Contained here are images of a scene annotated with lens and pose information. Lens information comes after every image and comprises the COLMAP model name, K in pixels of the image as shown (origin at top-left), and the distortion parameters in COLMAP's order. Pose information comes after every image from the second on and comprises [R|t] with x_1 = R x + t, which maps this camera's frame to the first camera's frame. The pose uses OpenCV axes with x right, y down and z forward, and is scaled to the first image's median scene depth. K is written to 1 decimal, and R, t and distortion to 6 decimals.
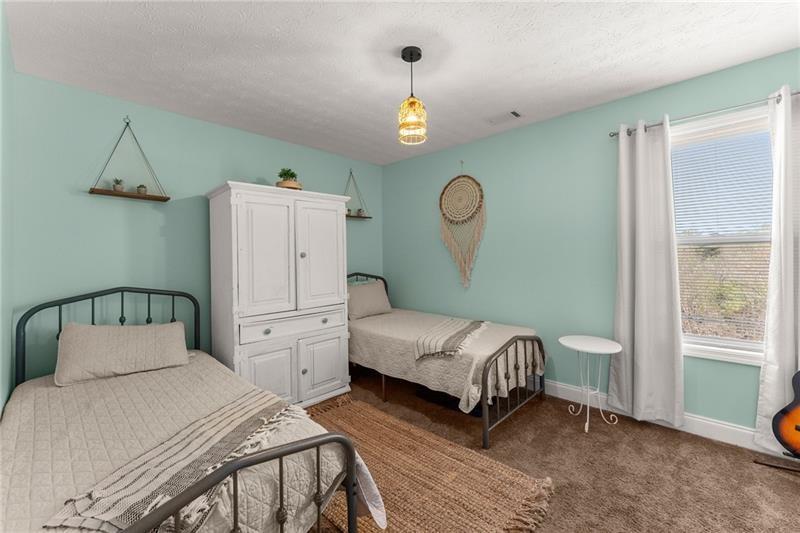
lens RADIAL K [[323.4, 0, 399.0], [0, 323.4, 255.9], [0, 0, 1]] dist [0.001009, 0.000165]
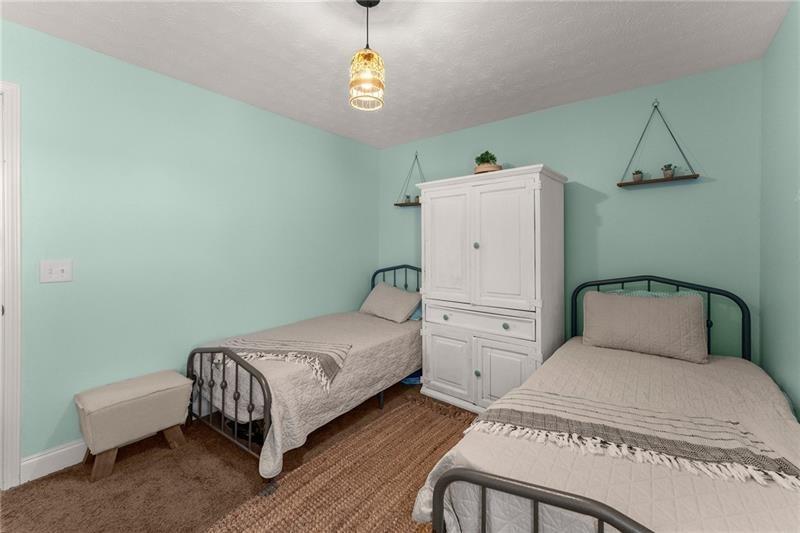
lens RADIAL K [[347.8, 0, 392.9], [0, 347.8, 247.0], [0, 0, 1]] dist [-0.000708, -0.000065]
pose [[0.056866, 0.015525, -0.998261, 0.824387], [-0.005745, 0.999868, 0.015223, -0.014659], [0.998365, 0.004869, 0.056947, 0.873023]]
